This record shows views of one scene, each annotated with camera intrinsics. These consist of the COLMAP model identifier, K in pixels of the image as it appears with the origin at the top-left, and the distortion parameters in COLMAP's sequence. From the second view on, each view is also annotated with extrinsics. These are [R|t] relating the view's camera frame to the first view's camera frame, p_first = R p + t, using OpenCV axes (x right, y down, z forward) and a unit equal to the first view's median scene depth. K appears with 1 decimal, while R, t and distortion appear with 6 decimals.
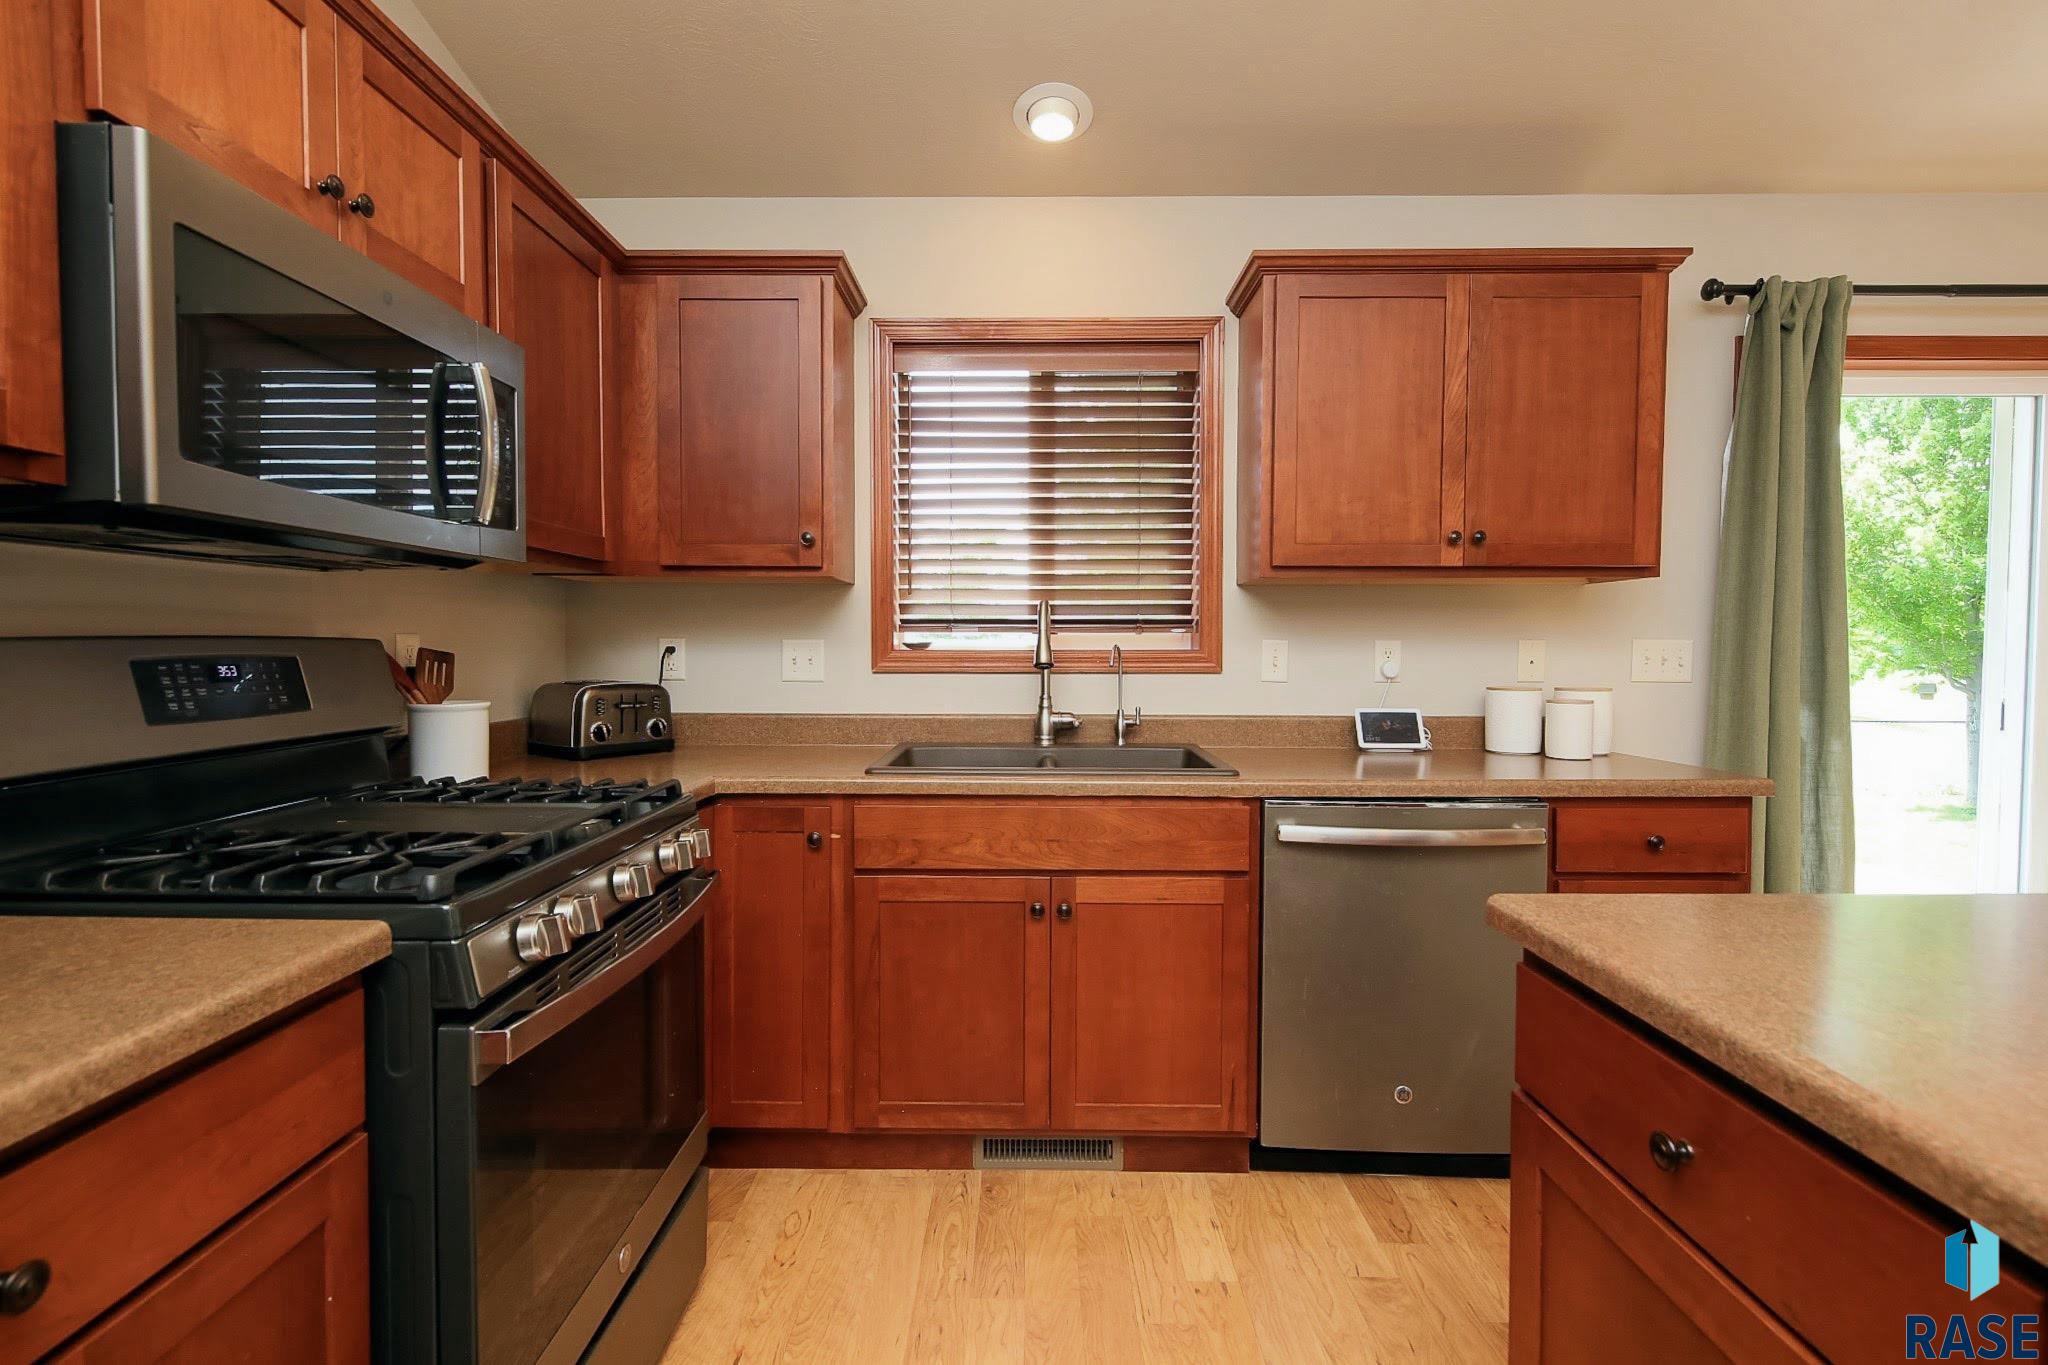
lens RADIAL K [[940.3, 0, 1016.0], [0, 940.3, 672.3], [0, 0, 1]] dist [0.002417, -0.000232]
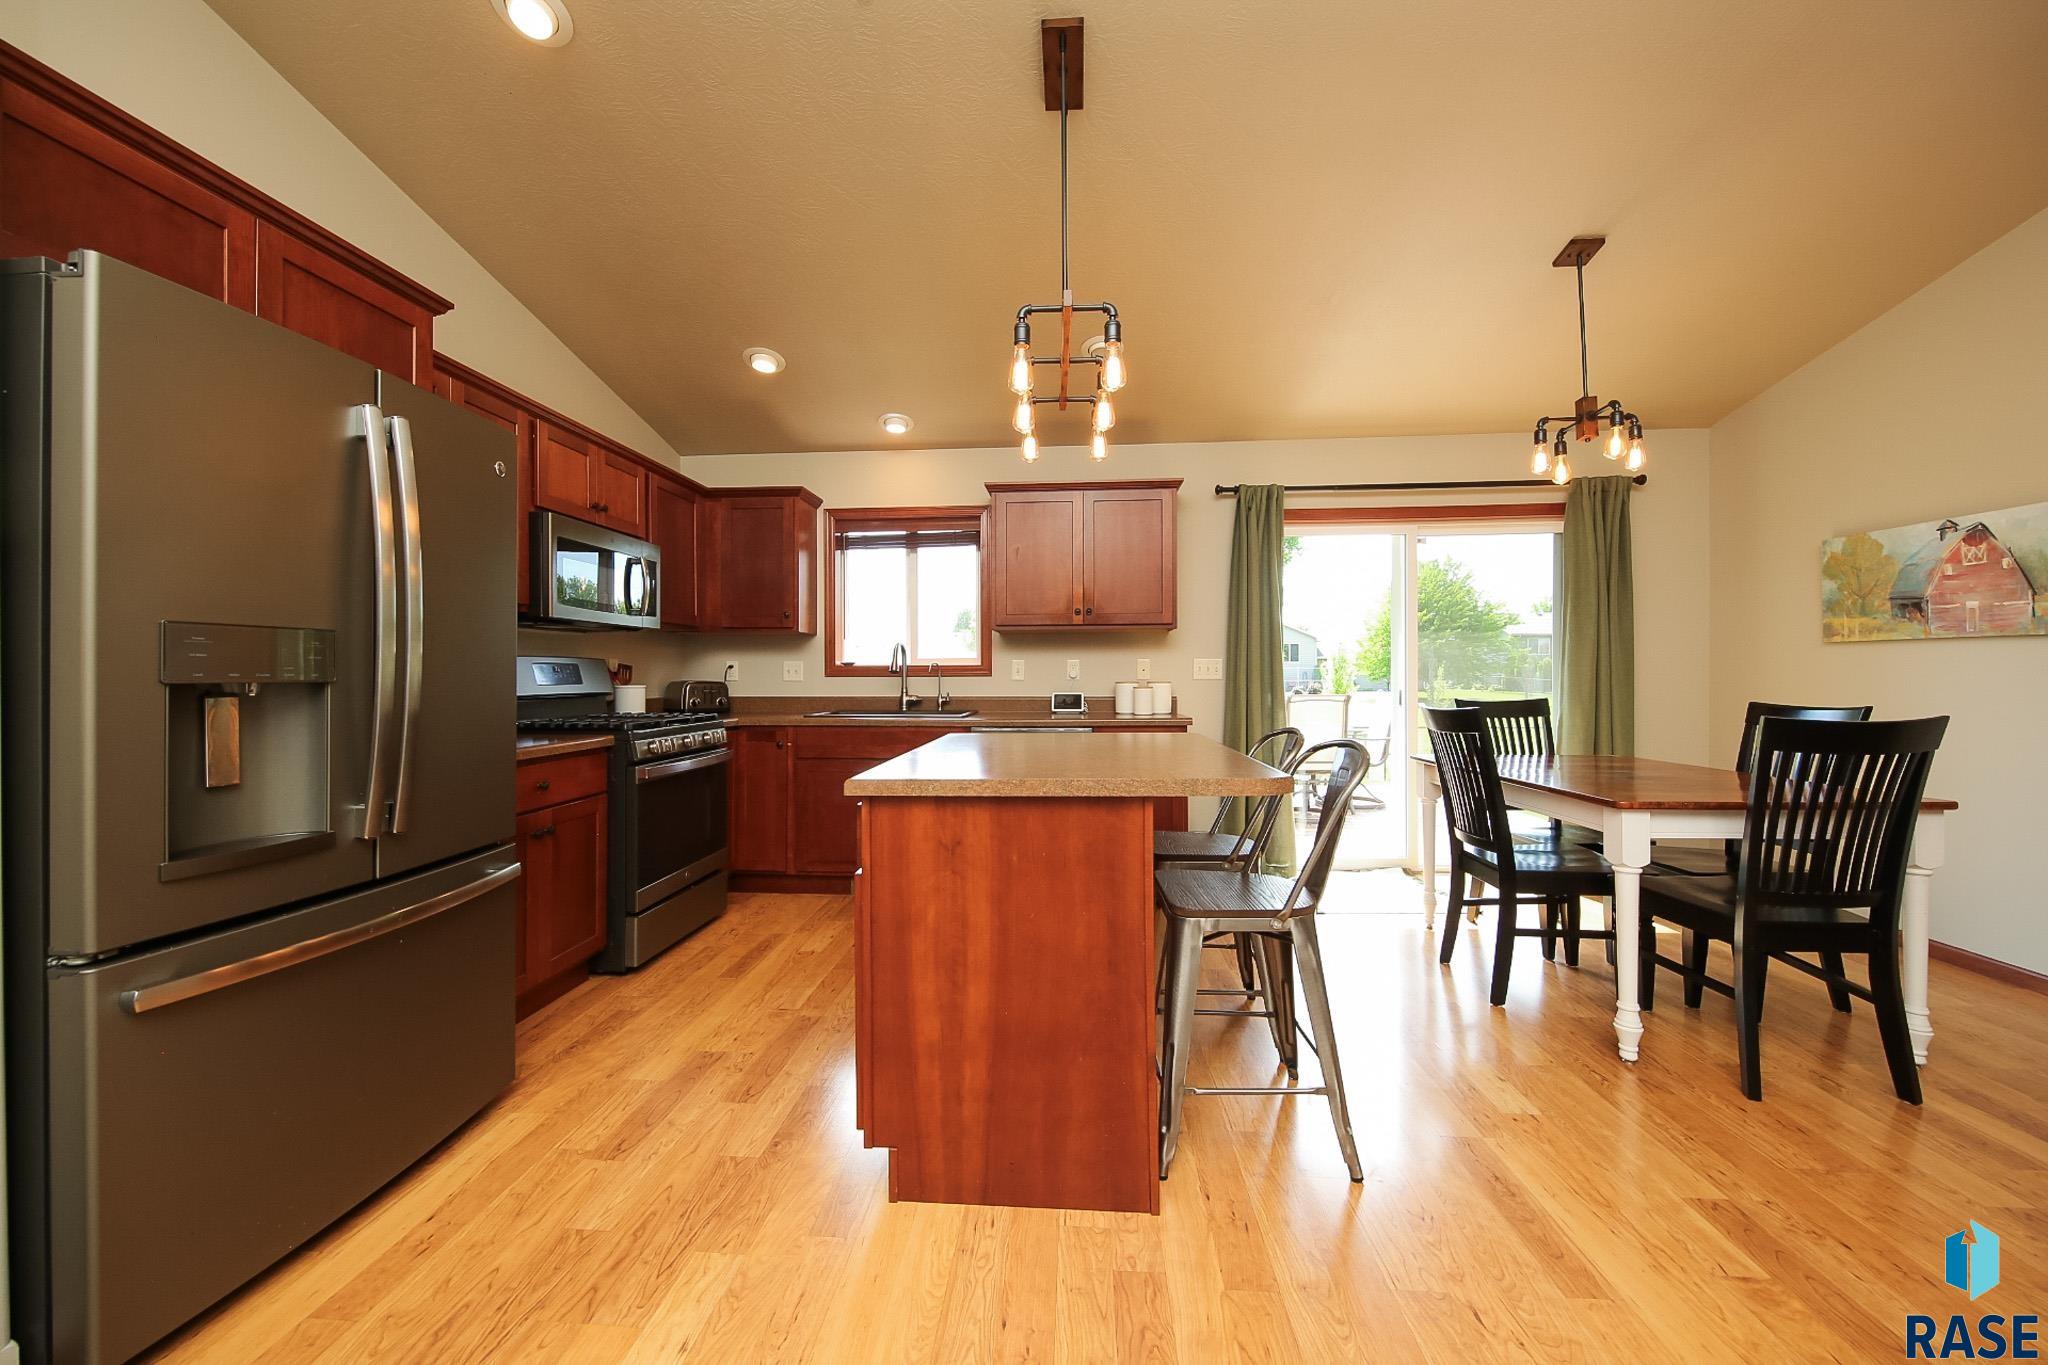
lens RADIAL K [[764.1, 0, 1019.9], [0, 764.1, 677.1], [0, 0, 1]] dist [-0.000757, -0.000188]
pose [[0.997740, -0.005276, -0.066987, 0.421483], [0.003268, 0.999543, -0.030062, 0.056780], [0.067115, 0.029775, 0.997301, -0.710206]]
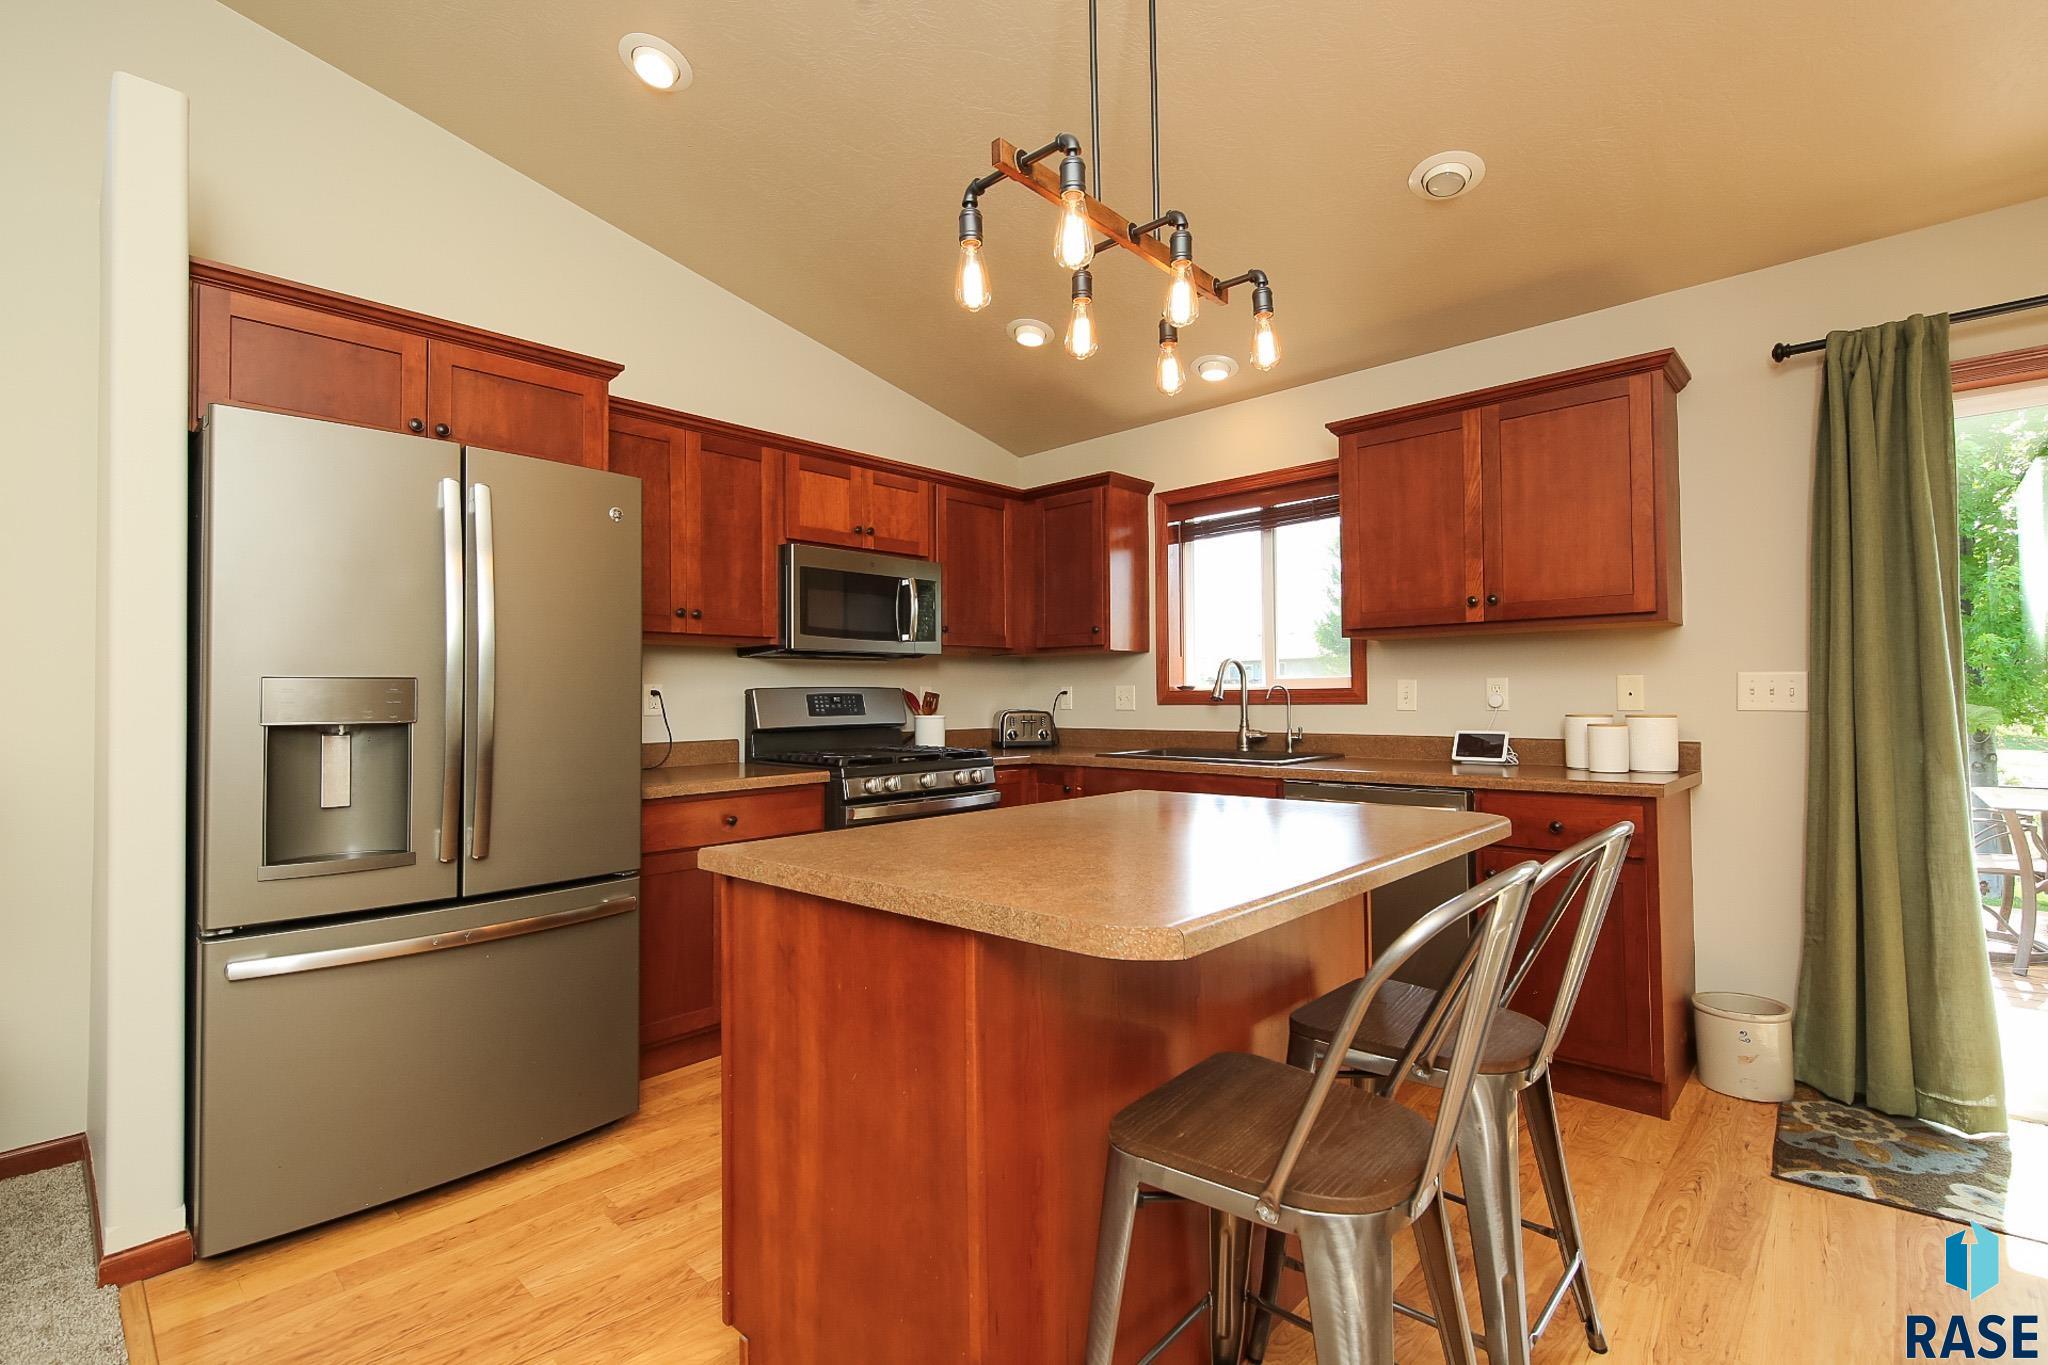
lens RADIAL K [[926.8, 0, 1018.6], [0, 926.8, 675.6], [0, 0, 1]] dist [0.004718, -0.000262]
pose [[0.734549, -0.025598, -0.678072, 0.832362], [-0.010385, 0.998747, -0.048954, 0.033541], [0.678476, 0.043001, 0.733363, -0.390792]]
